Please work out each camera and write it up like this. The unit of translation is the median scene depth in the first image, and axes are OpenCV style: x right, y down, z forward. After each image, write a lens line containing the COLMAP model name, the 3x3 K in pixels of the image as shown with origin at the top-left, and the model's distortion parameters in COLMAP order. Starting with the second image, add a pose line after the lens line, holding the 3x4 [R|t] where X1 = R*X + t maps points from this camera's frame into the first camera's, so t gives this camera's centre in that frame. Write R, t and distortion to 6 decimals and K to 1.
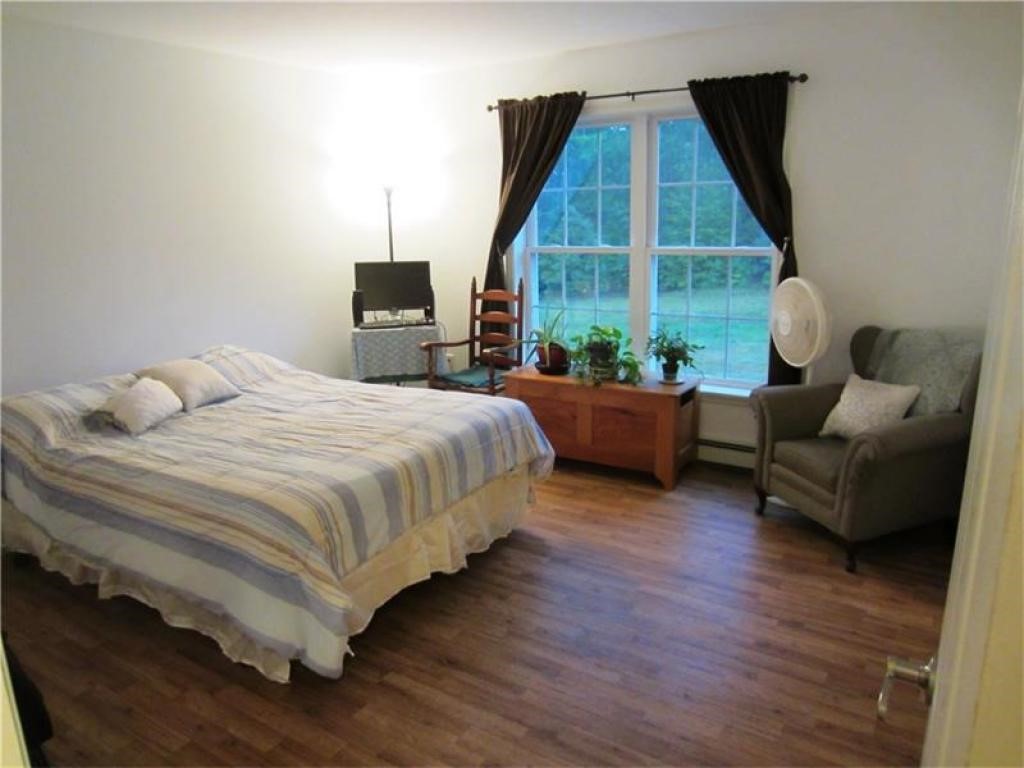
lens RADIAL K [[737.8, 0, 508.9], [0, 737.8, 387.1], [0, 0, 1]] dist [-0.023324, 0.006558]
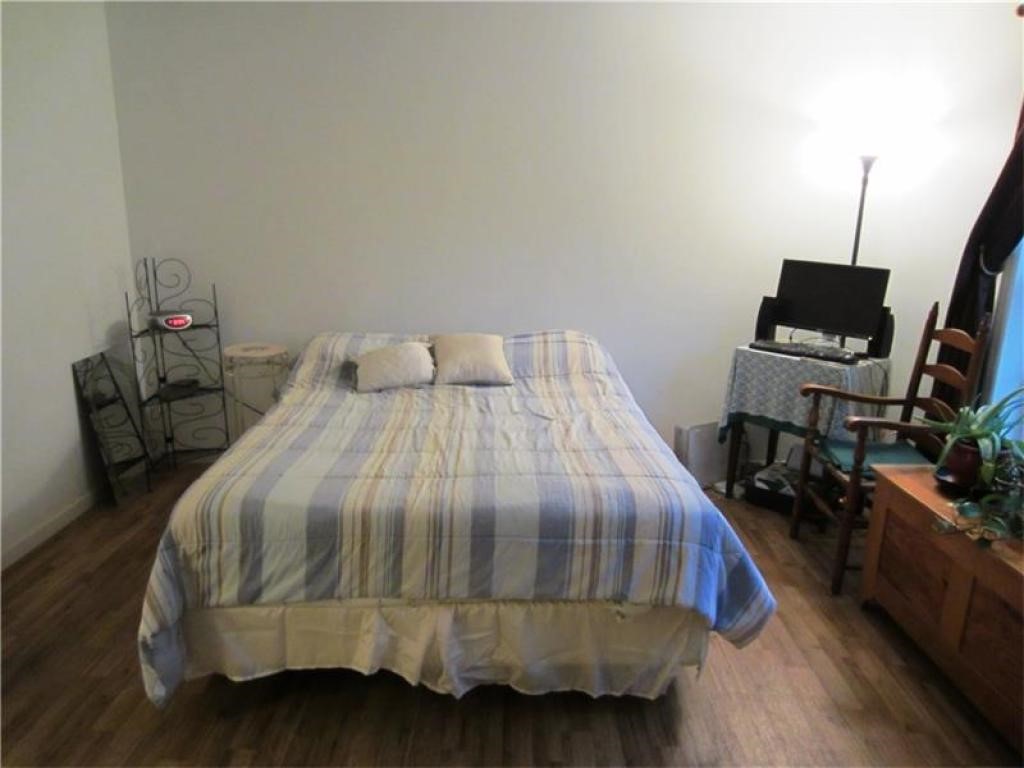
lens RADIAL K [[737.8, 0, 508.9], [0, 737.8, 387.1], [0, 0, 1]] dist [-0.023324, 0.006558]
pose [[0.540500, 0.241651, -0.805894, 0.272623], [-0.234730, 0.963142, 0.131373, -0.080000], [0.807937, 0.118160, 0.577301, 0.377258]]
